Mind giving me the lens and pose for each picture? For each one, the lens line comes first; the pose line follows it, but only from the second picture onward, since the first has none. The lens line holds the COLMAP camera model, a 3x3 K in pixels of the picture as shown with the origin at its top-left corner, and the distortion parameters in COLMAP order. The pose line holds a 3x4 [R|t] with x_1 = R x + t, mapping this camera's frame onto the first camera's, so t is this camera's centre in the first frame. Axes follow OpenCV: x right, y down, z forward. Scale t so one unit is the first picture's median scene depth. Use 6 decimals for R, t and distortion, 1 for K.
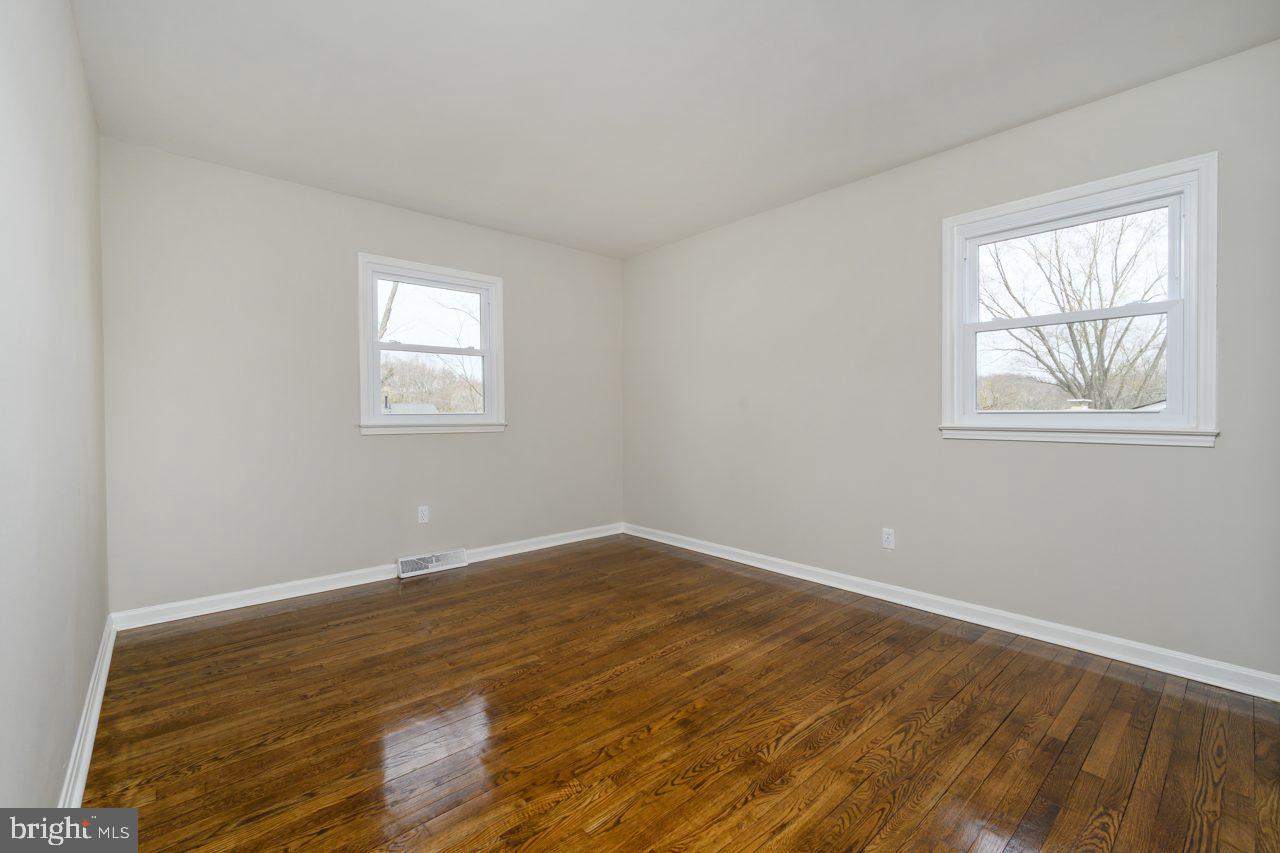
lens RADIAL K [[522.1, 0, 631.4], [0, 522.1, 430.2], [0, 0, 1]] dist [-0.000809, -0.000169]
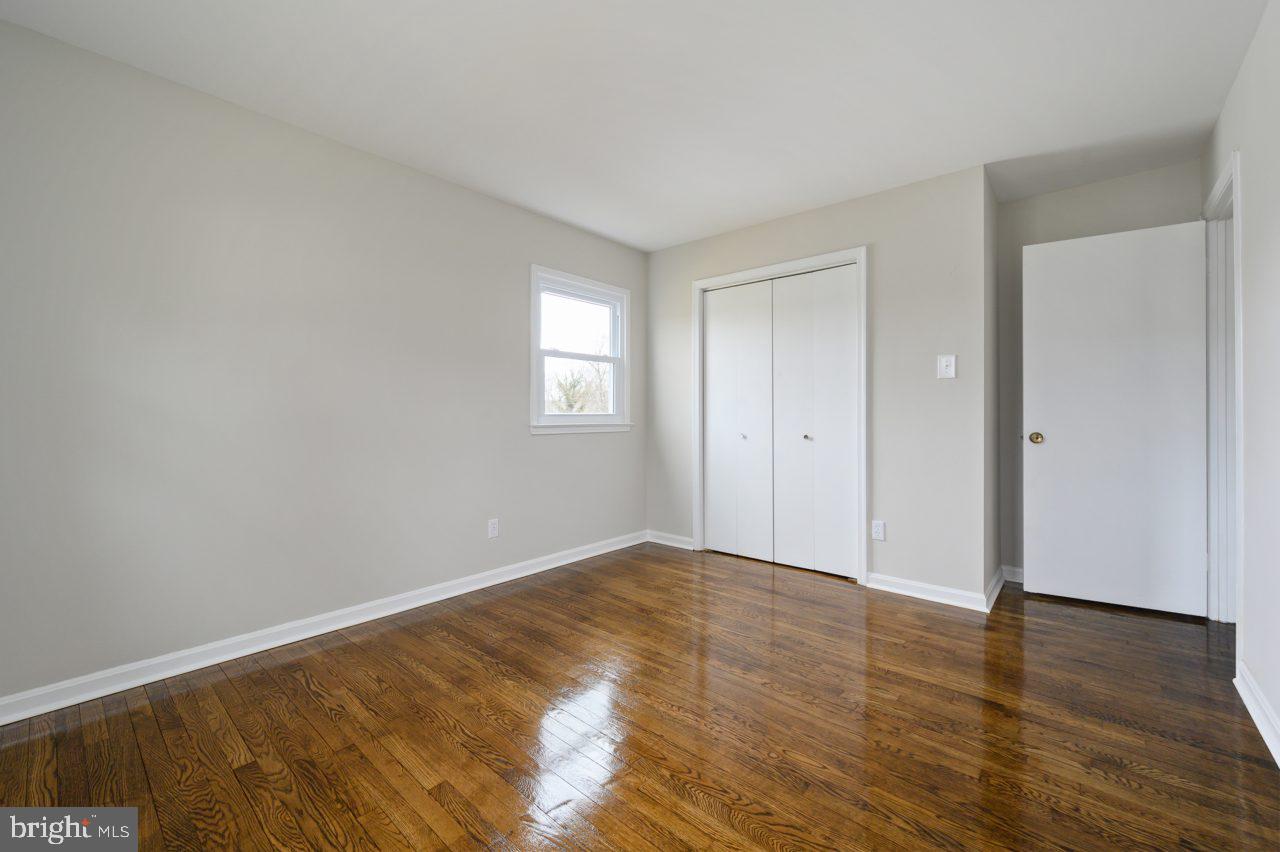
lens RADIAL K [[522.1, 0, 631.4], [0, 522.1, 429.7], [0, 0, 1]] dist [-0.000809, -0.000169]
pose [[-0.124680, -0.027222, 0.991824, -0.731150], [0.031161, 0.999023, 0.031337, -0.029909], [-0.991708, 0.034814, -0.123710, 0.968904]]
